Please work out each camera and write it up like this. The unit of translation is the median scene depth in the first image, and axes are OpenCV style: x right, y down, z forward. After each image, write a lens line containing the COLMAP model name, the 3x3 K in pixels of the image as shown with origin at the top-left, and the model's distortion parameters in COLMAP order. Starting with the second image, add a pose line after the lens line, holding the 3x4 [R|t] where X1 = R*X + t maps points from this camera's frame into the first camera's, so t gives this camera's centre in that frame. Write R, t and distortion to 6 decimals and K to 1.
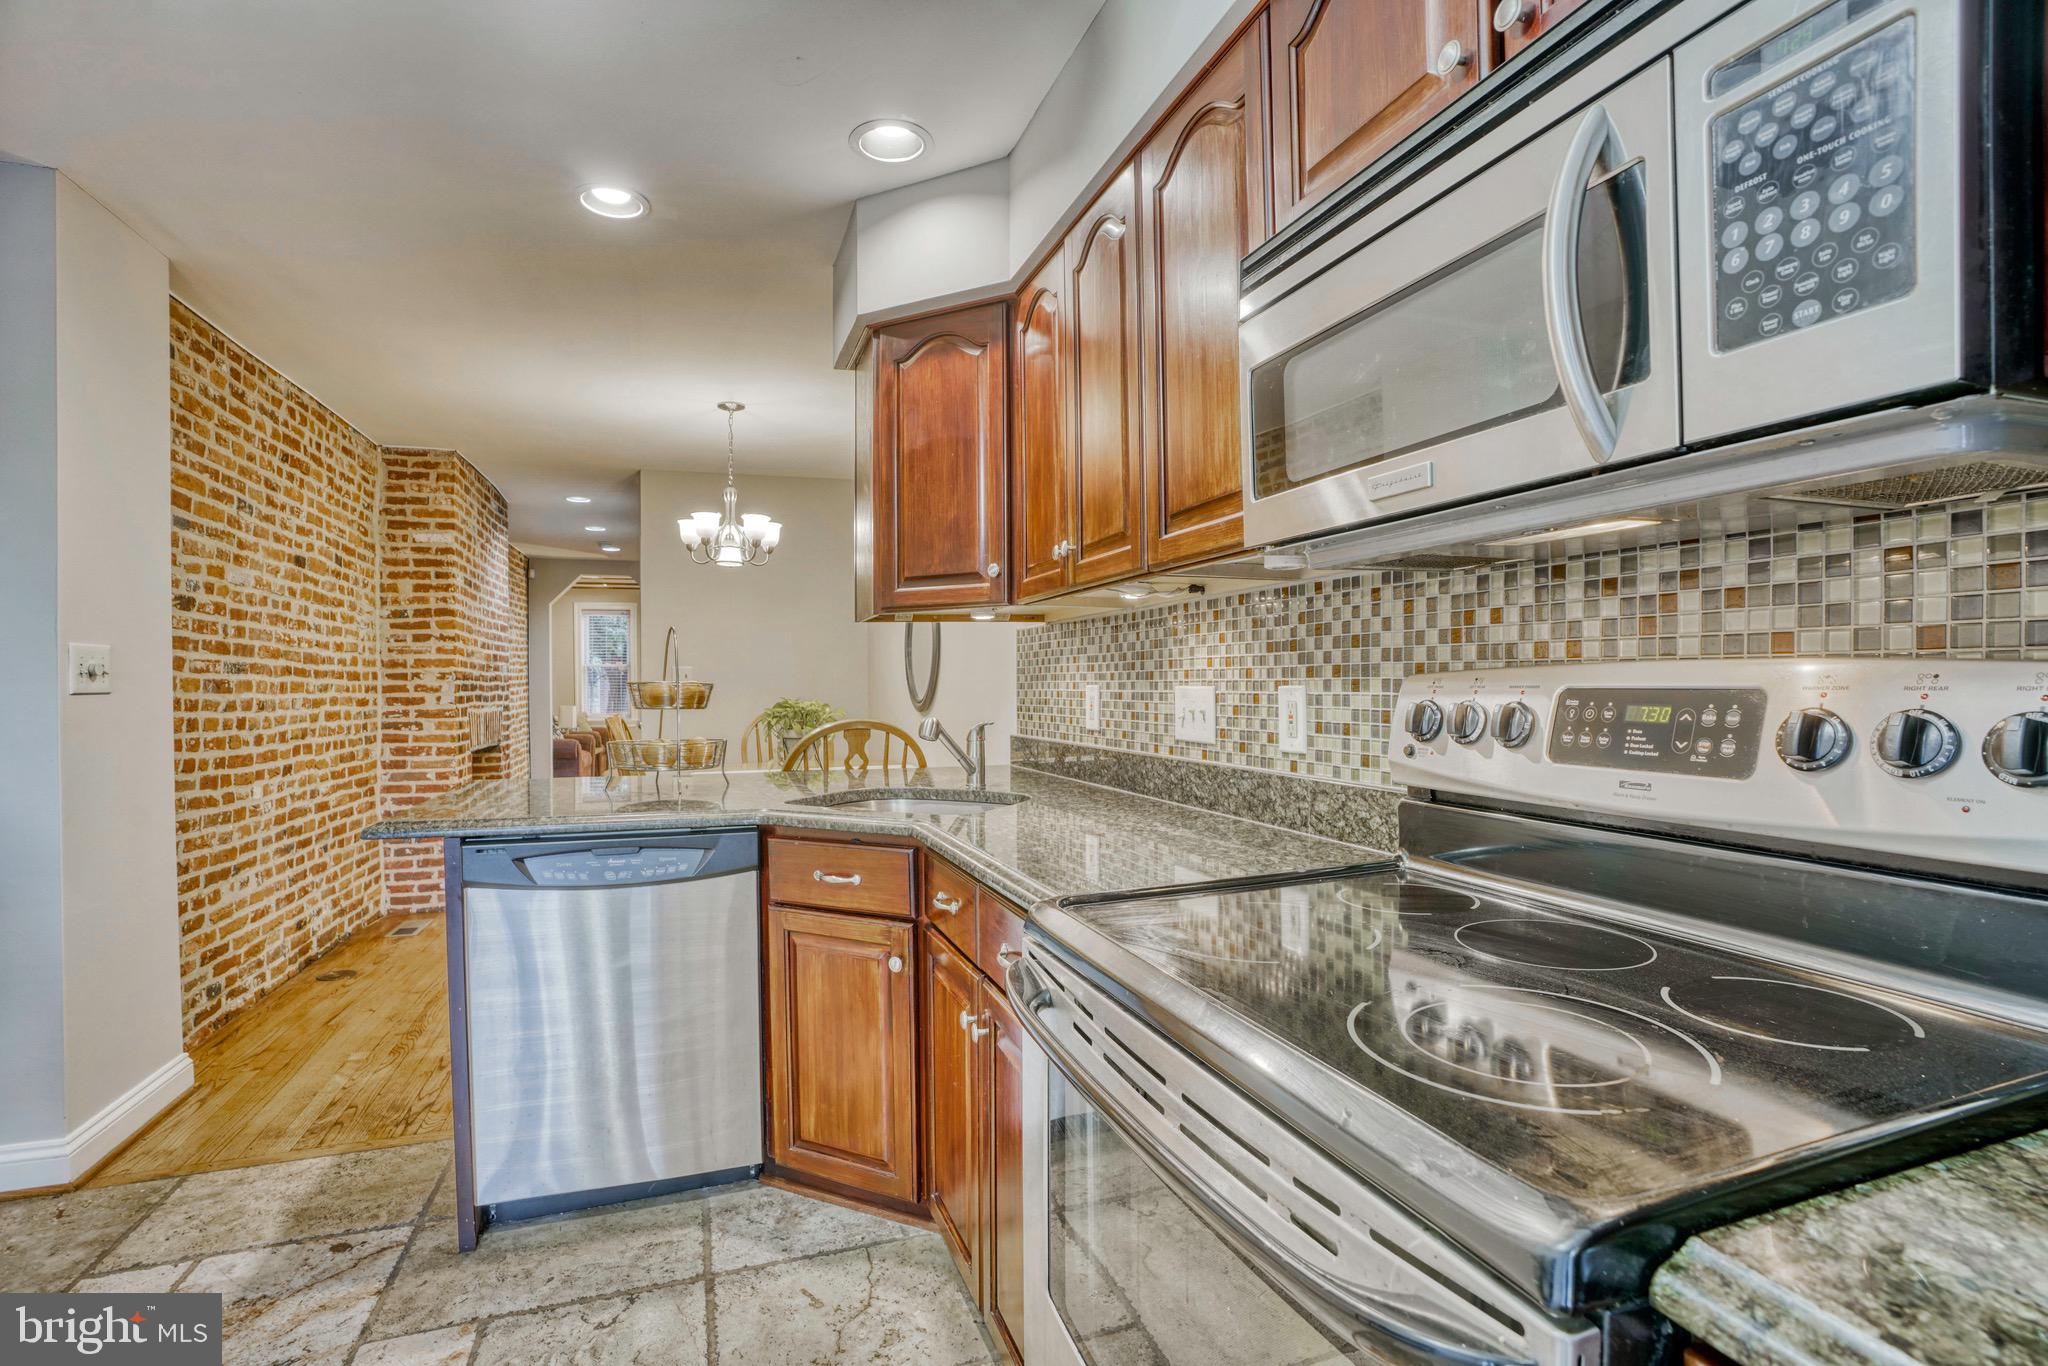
lens RADIAL K [[947.1, 0, 1002.9], [0, 947.1, 695.8], [0, 0, 1]] dist [-0.066011, 0.024337]
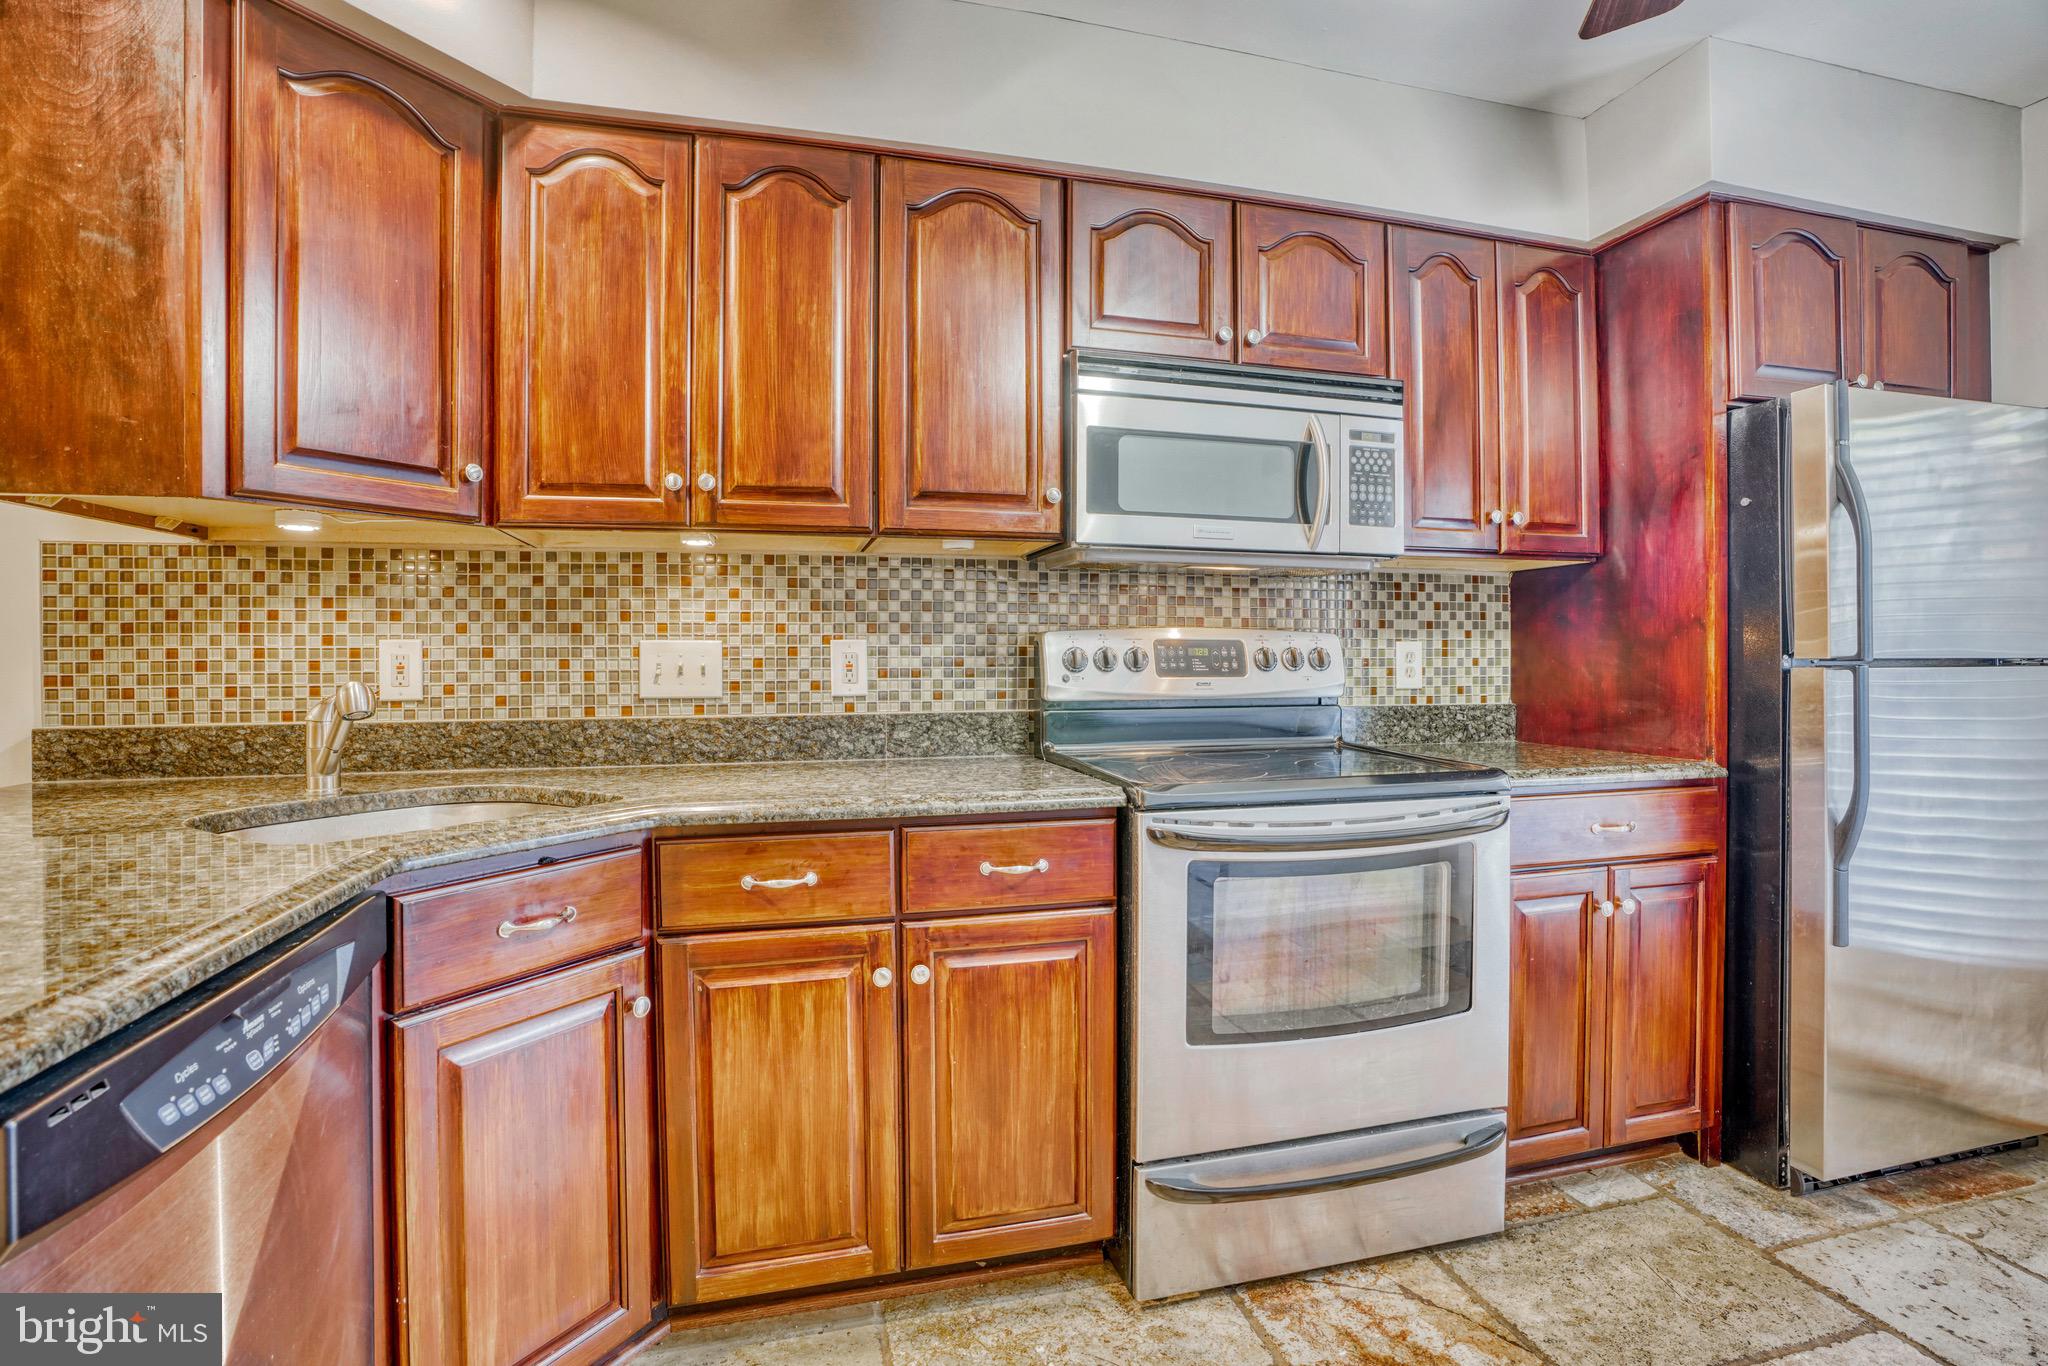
lens RADIAL K [[947.1, 0, 1023.7], [0, 947.1, 664.1], [0, 0, 1]] dist [-0.066011, 0.024337]
pose [[0.064720, 0.000941, 0.997903, -0.364751], [0.015800, 0.999873, -0.001968, 0.010838], [-0.997778, 0.015894, 0.064697, 0.291074]]
